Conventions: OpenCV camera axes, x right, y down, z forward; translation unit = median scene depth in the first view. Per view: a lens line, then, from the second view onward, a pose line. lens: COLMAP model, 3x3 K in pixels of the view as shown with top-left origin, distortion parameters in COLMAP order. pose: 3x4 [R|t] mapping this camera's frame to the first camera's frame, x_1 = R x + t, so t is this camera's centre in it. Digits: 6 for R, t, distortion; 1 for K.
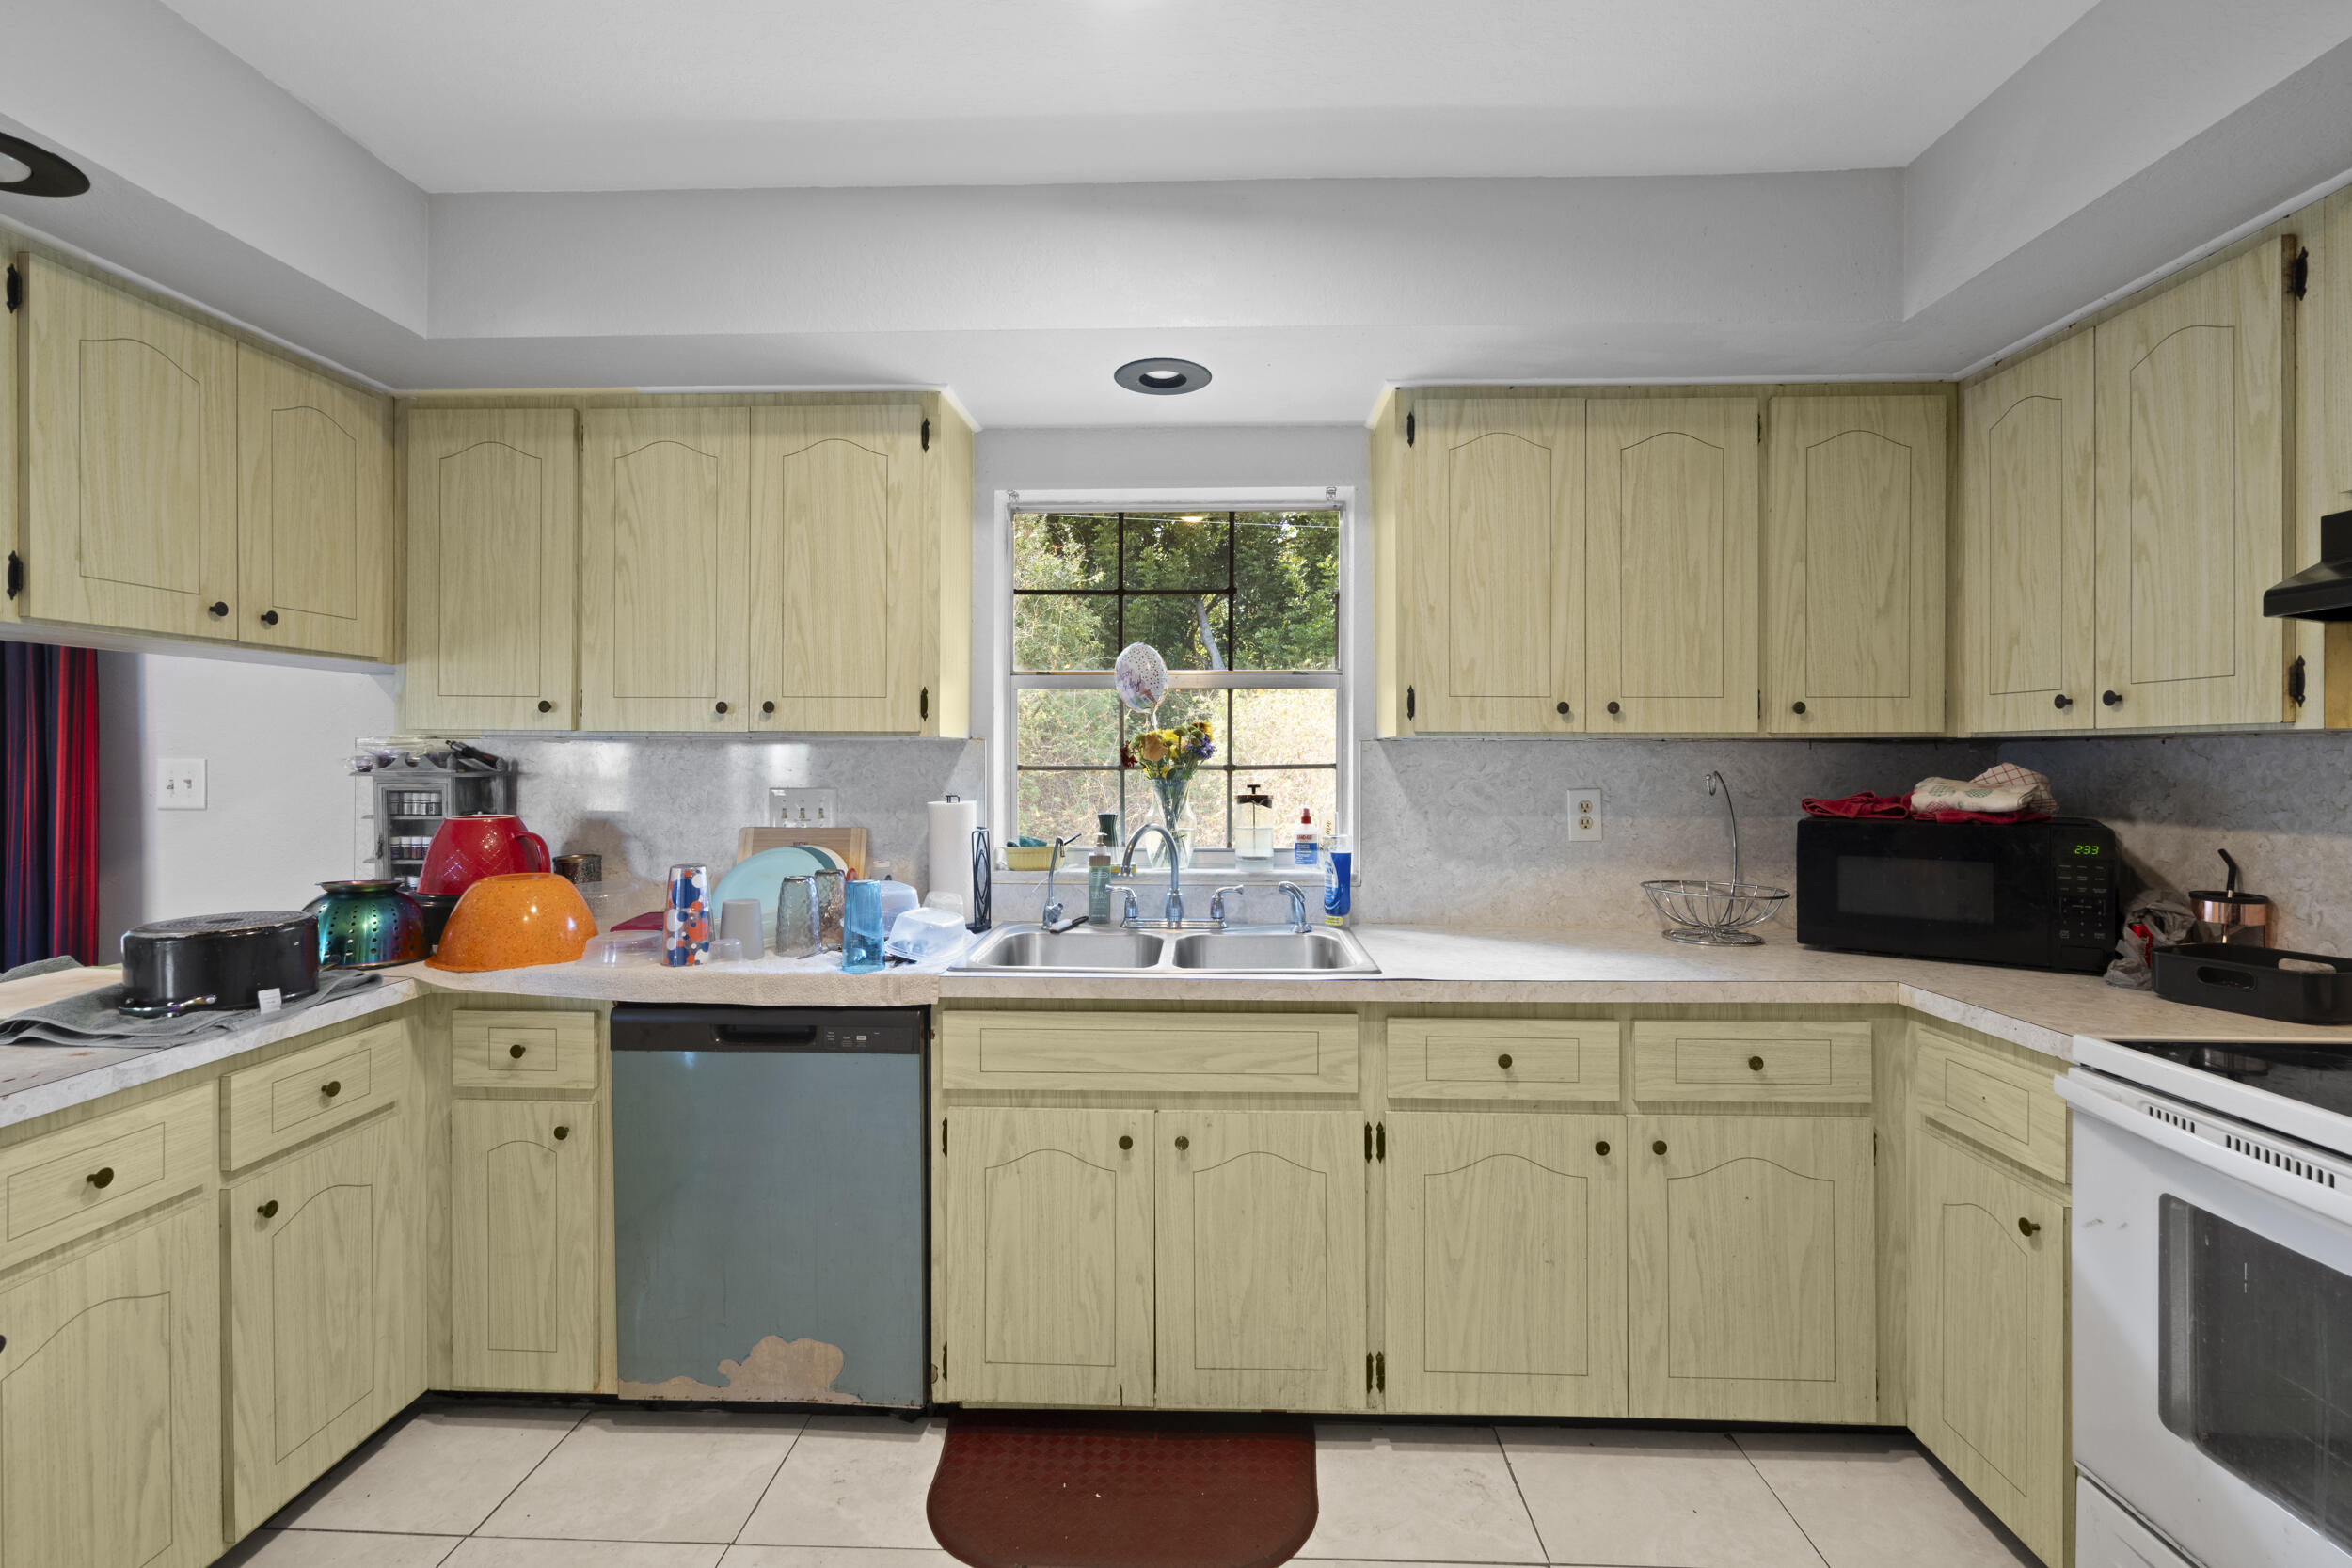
lens RADIAL K [[1068.6, 0, 1178.5], [0, 1068.6, 758.7], [0, 0, 1]] dist [-0.003229, 0.000047]
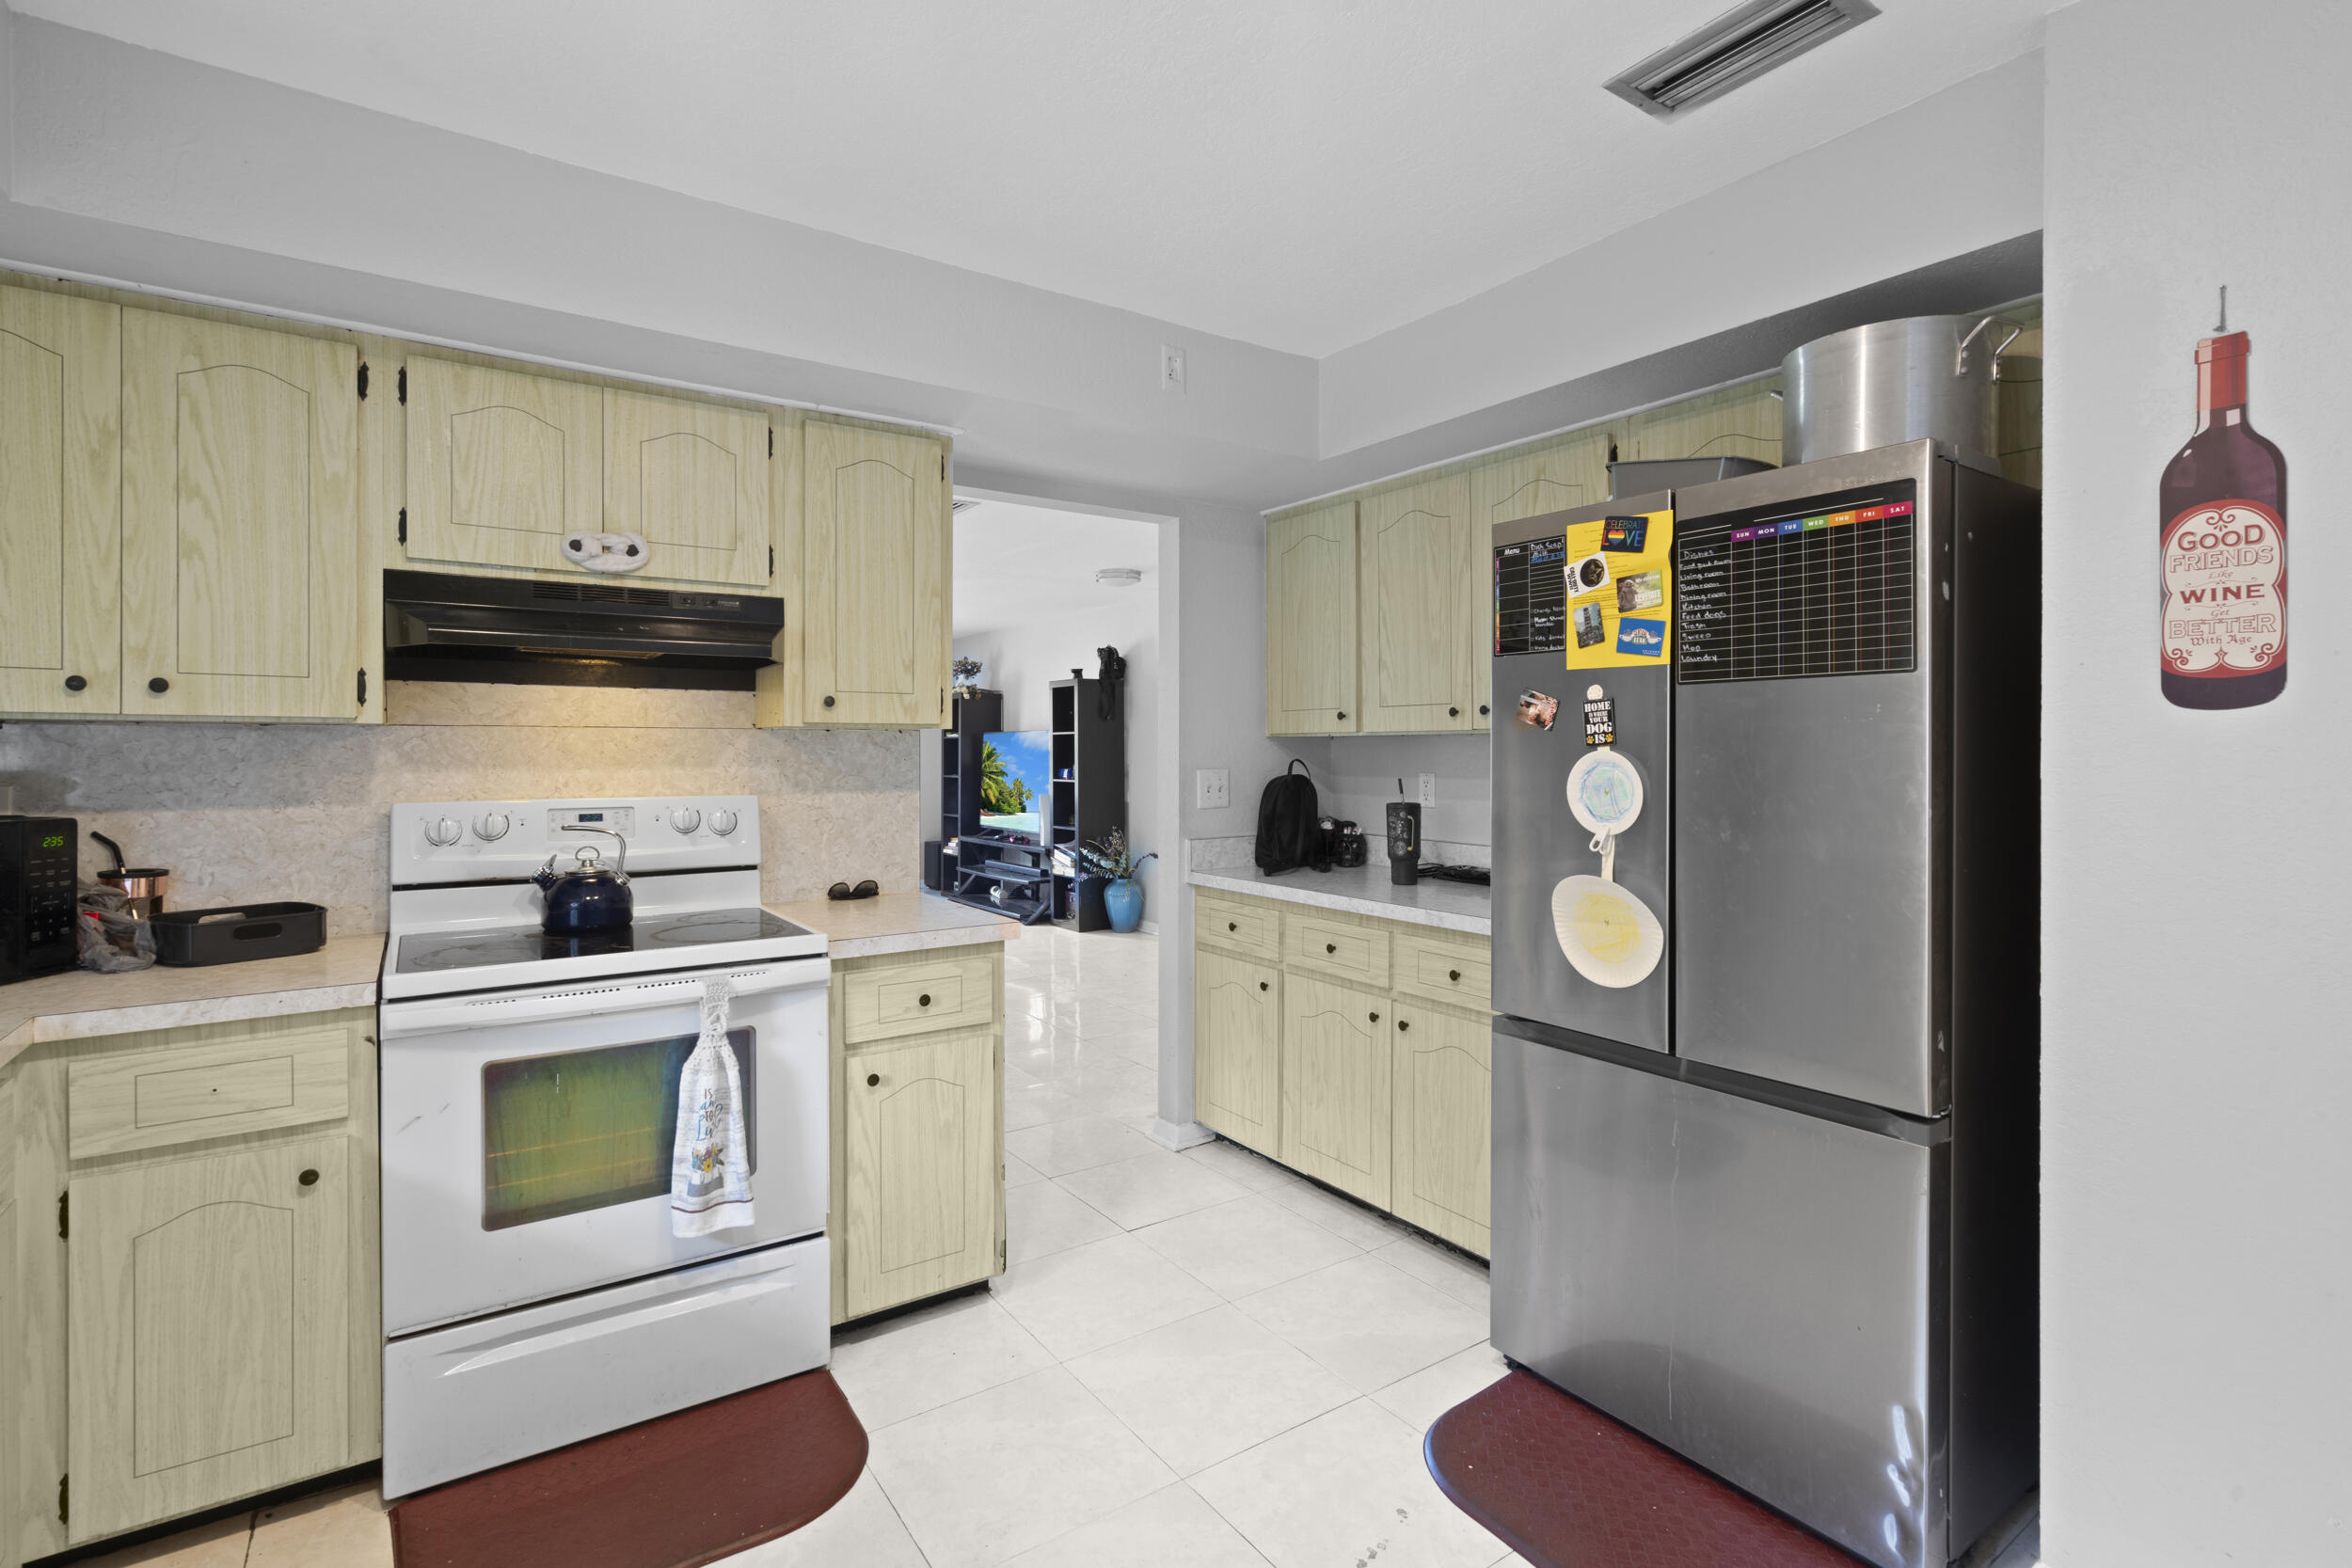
lens RADIAL K [[1068.6, 0, 1178.5], [0, 1068.6, 758.7], [0, 0, 1]] dist [-0.003229, 0.000047]
pose [[-0.602321, -0.006606, 0.798227, -0.539002], [-0.002381, 0.999976, 0.006479, 0.004783], [-0.798250, 0.002002, -0.602323, 0.852666]]
